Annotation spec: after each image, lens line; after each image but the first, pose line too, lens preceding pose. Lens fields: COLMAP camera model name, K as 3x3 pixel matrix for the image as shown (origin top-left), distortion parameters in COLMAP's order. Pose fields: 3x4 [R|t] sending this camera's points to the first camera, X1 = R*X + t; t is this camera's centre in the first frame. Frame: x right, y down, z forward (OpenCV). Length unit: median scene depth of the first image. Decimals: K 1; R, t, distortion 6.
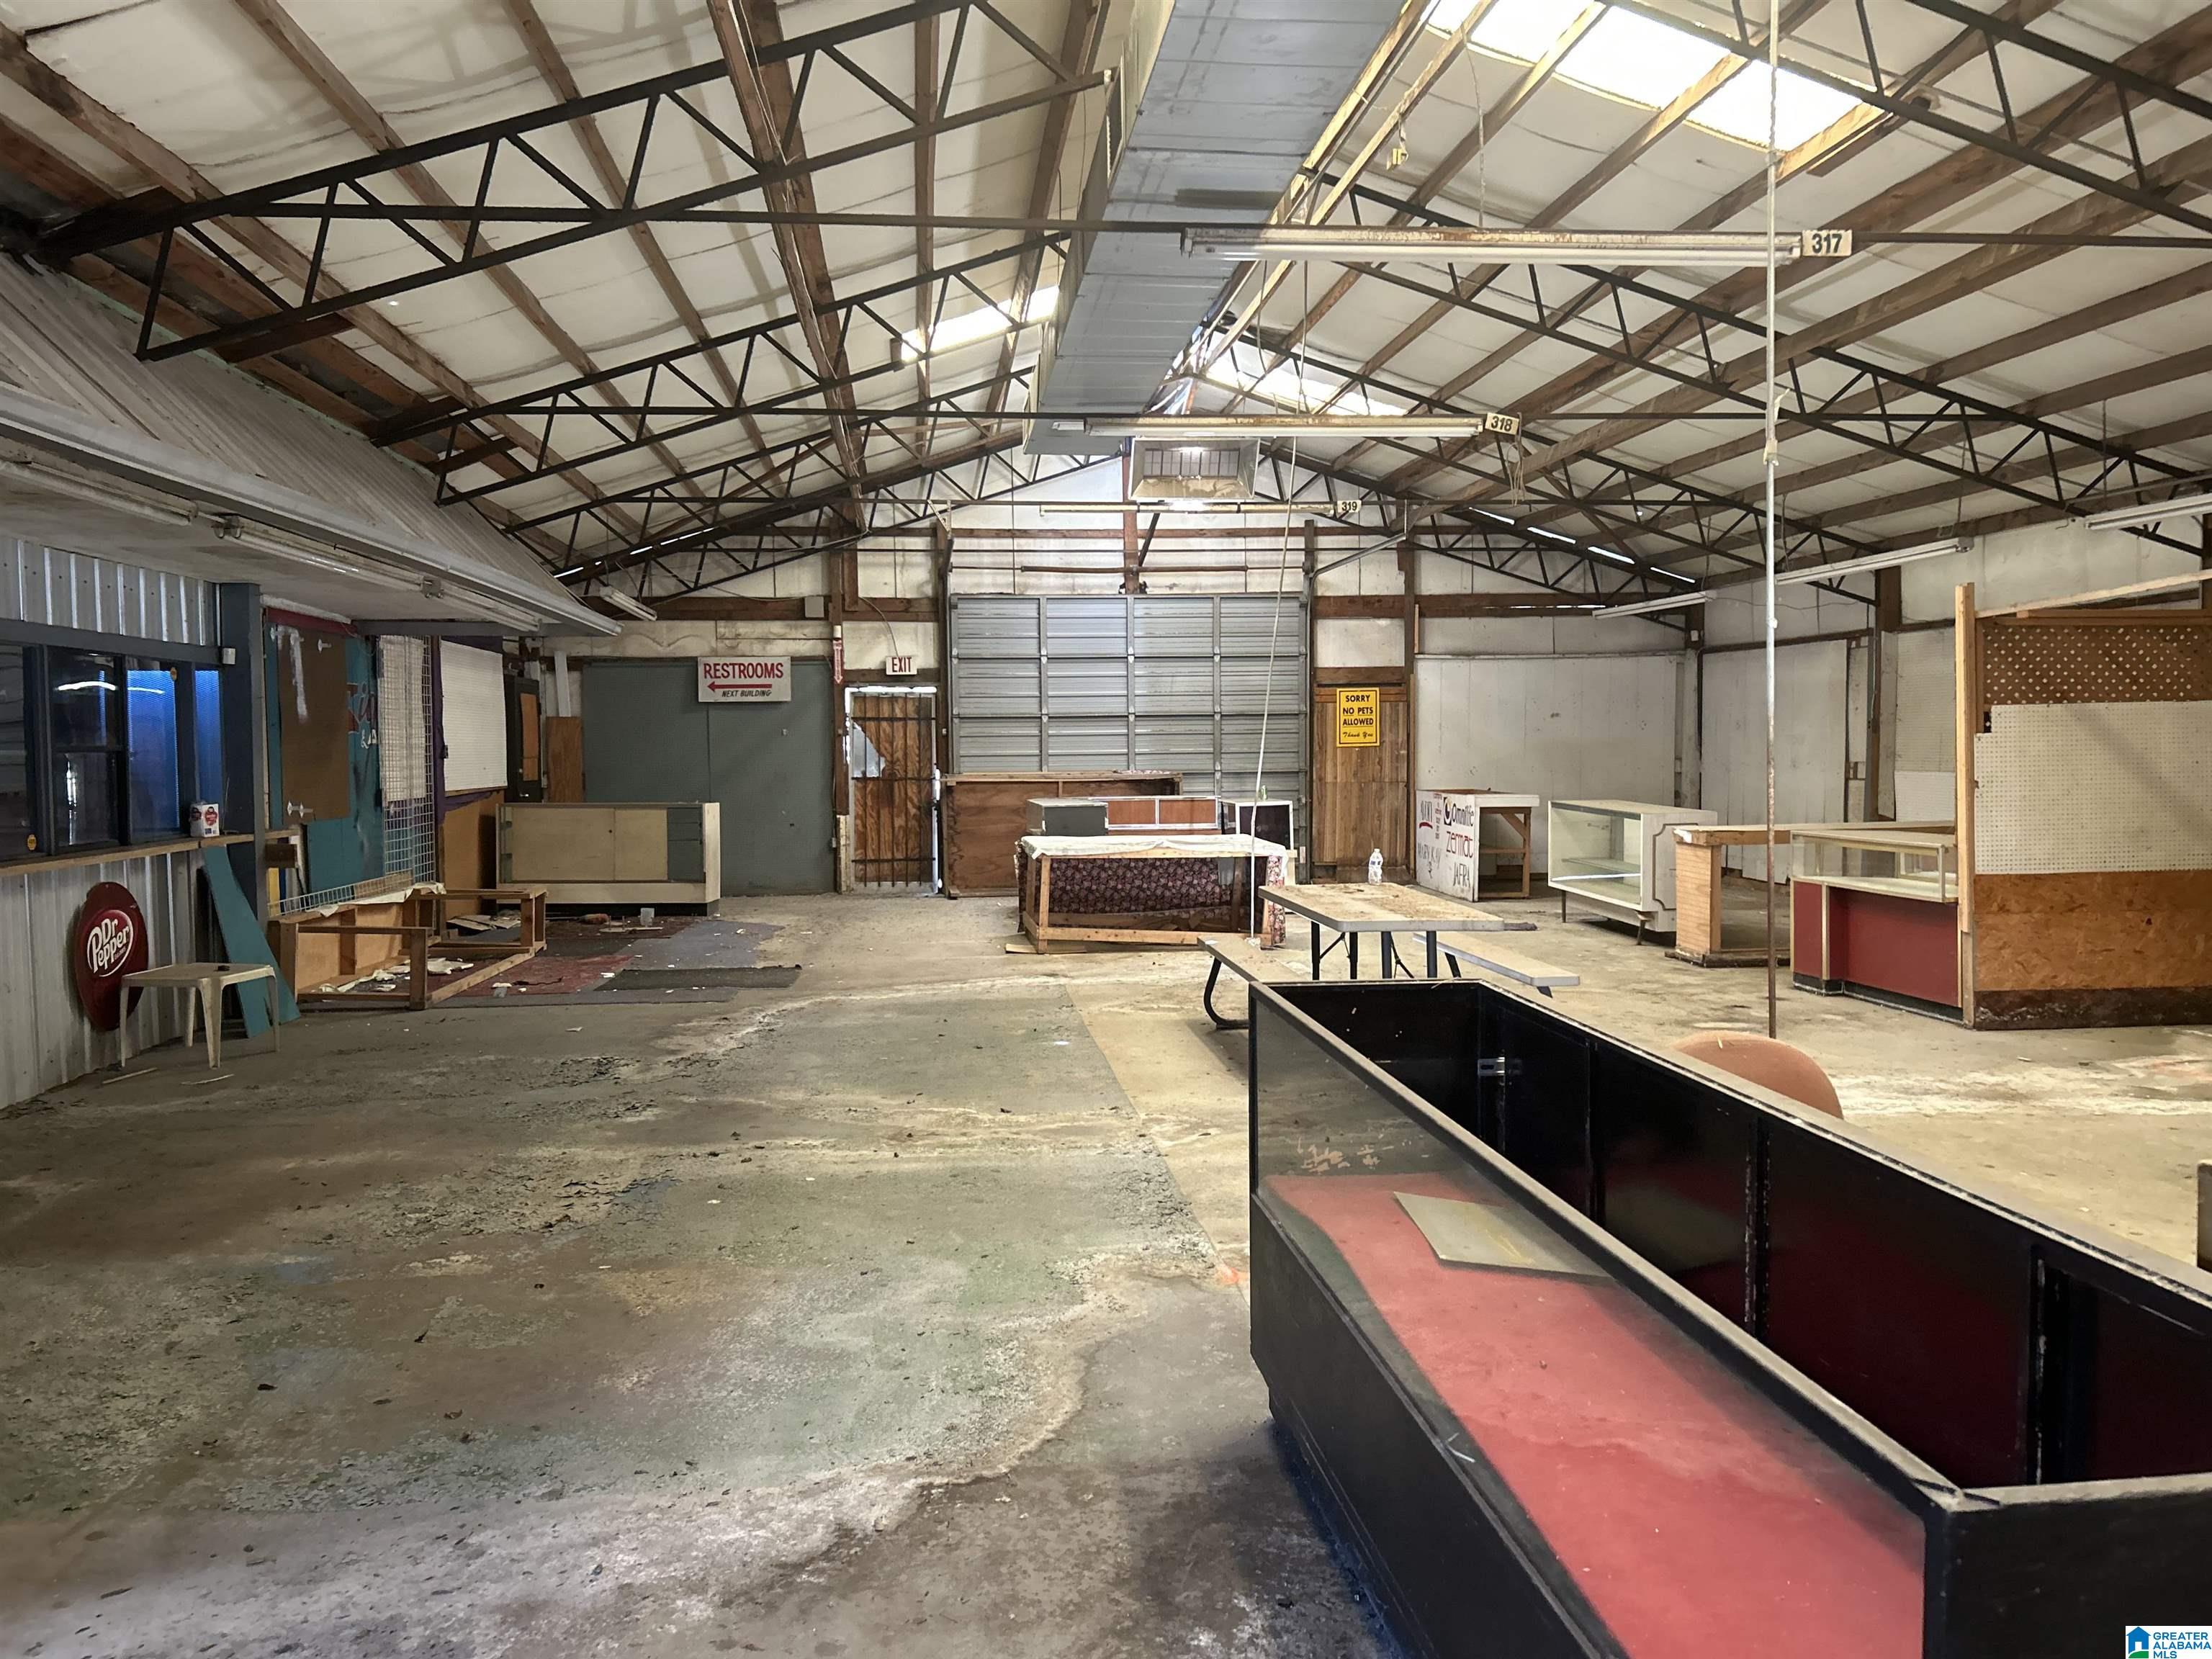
lens RADIAL K [[1655.3, 0, 1100.4], [0, 1655.3, 831.2], [0, 0, 1]] dist [0.069524, -0.099159]
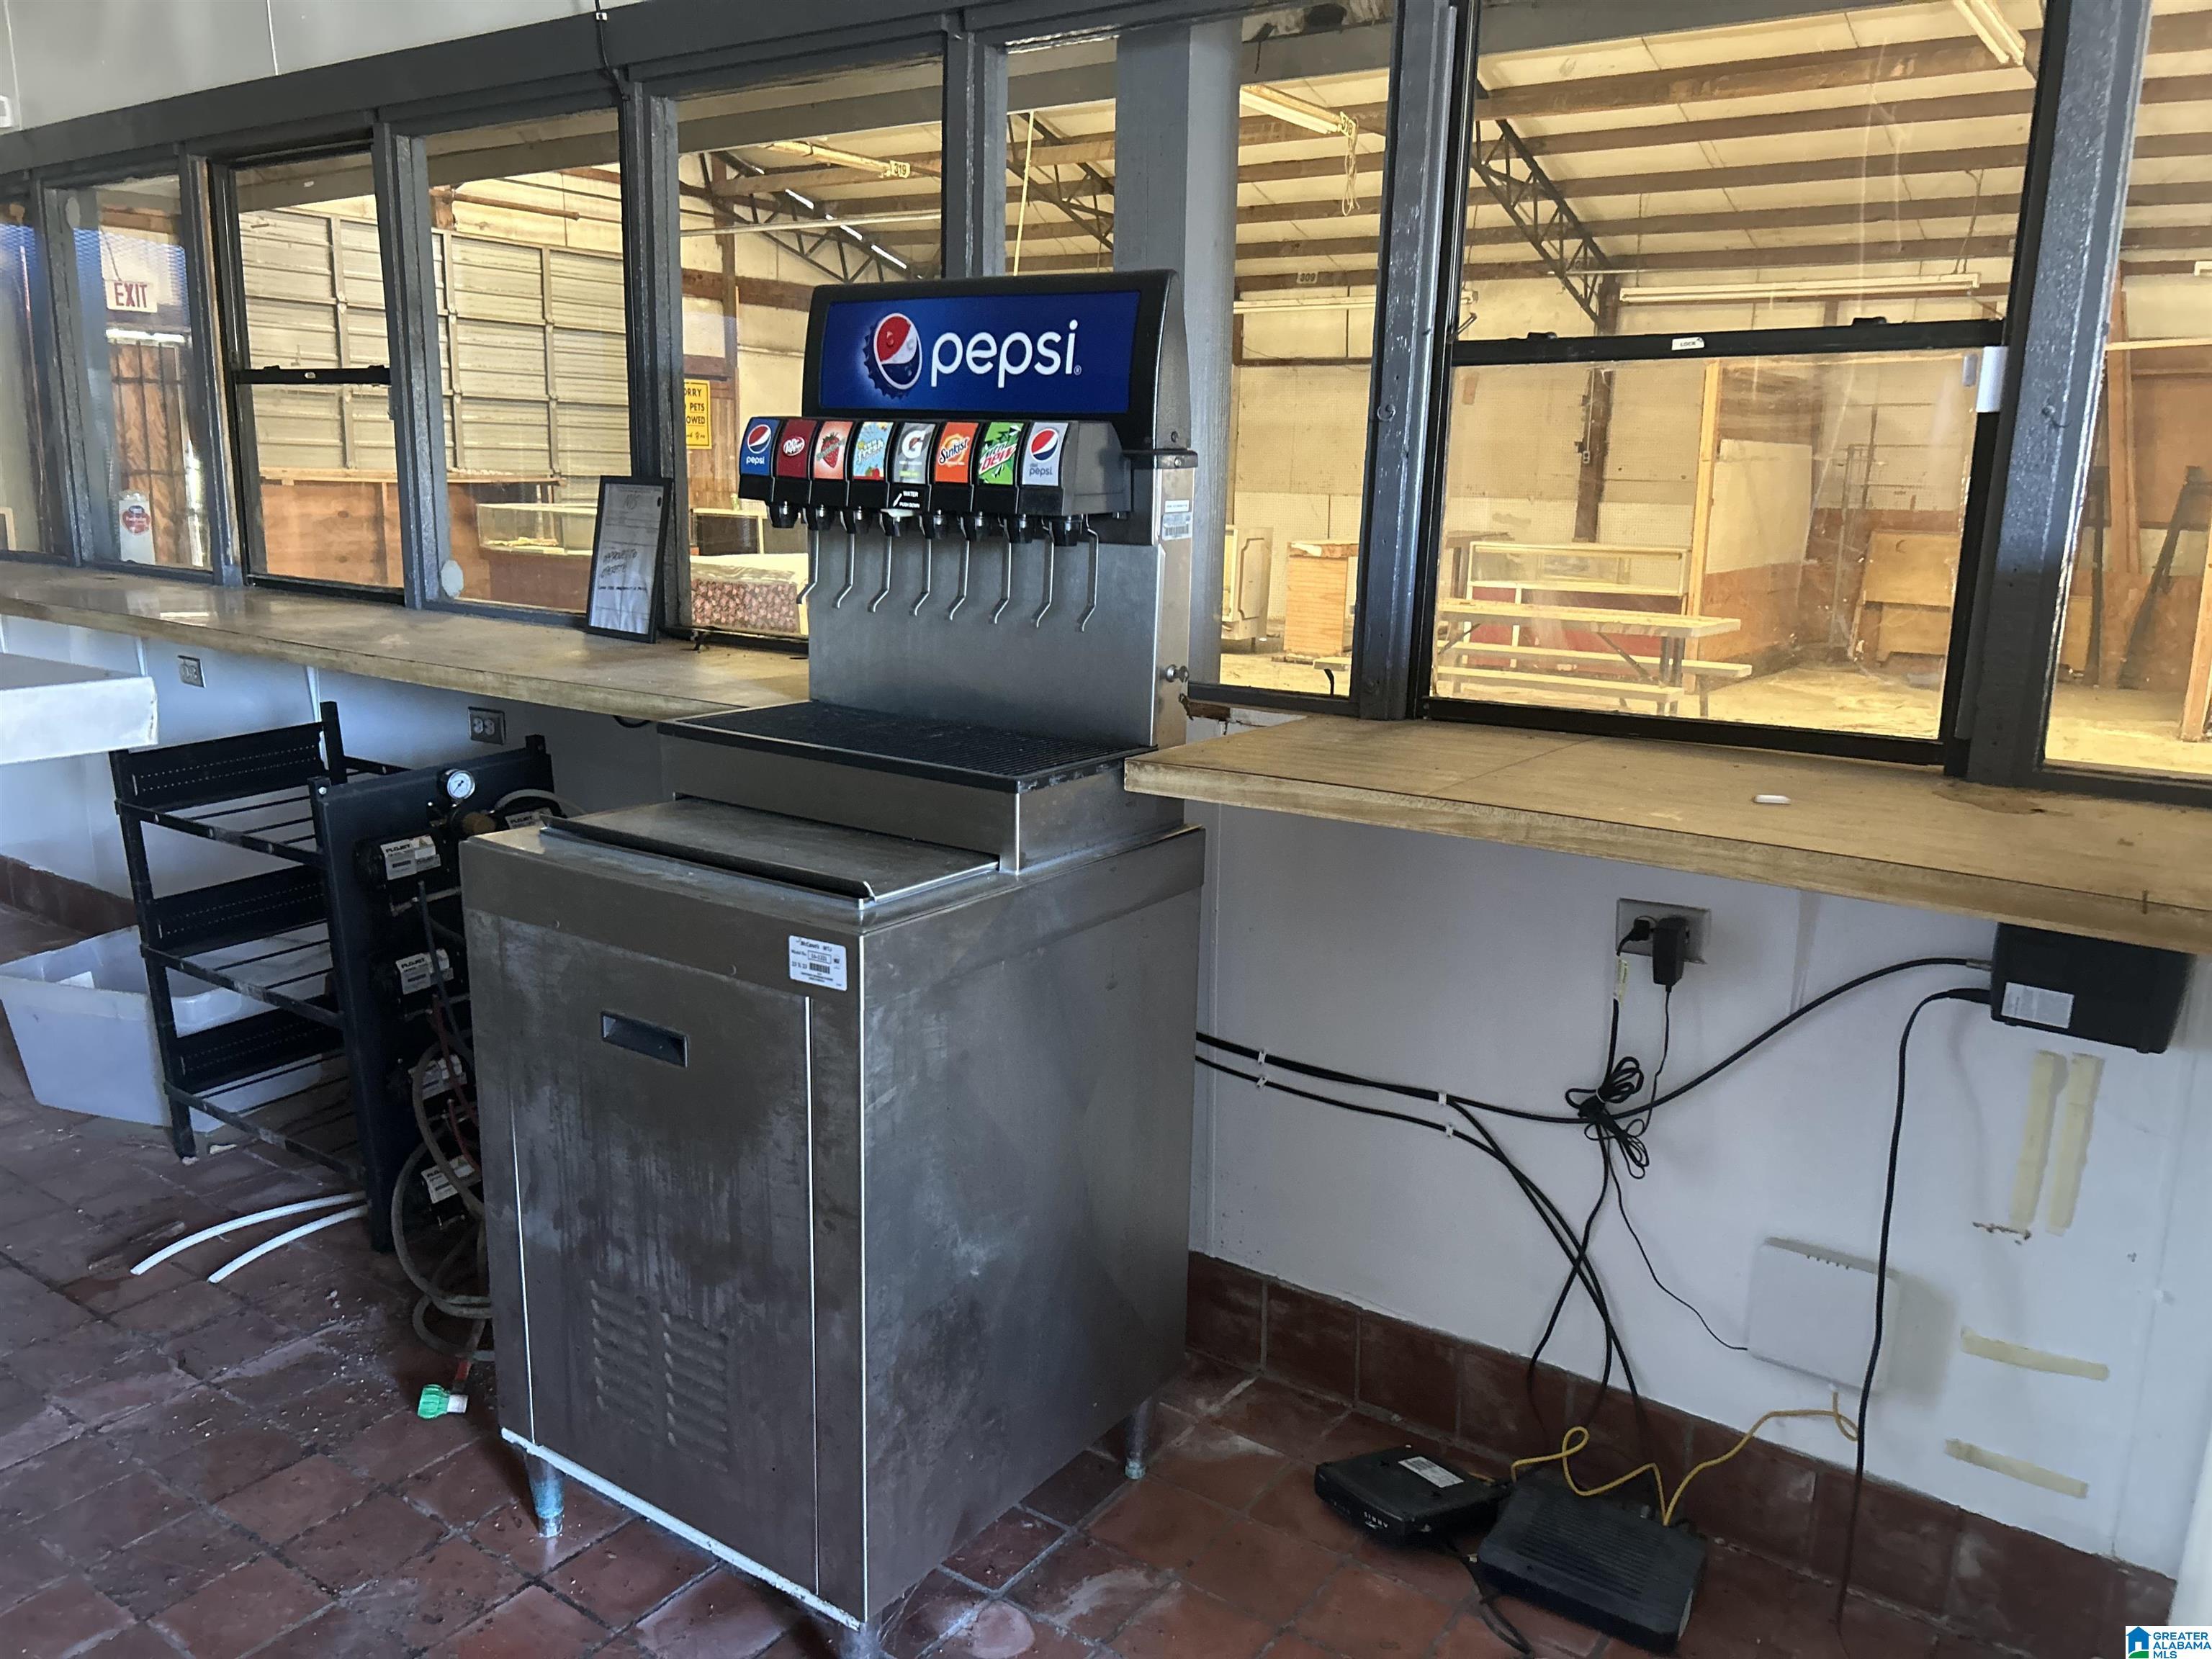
lens RADIAL K [[1655.3, 0, 1100.4], [0, 1655.3, 831.2], [0, 0, 1]] dist [0.069524, -0.099159]
pose [[0.658012, -0.132308, 0.741292, -0.383735], [0.007851, 0.985595, 0.168943, 0.000002], [-0.752966, -0.105347, 0.649572, 0.252900]]
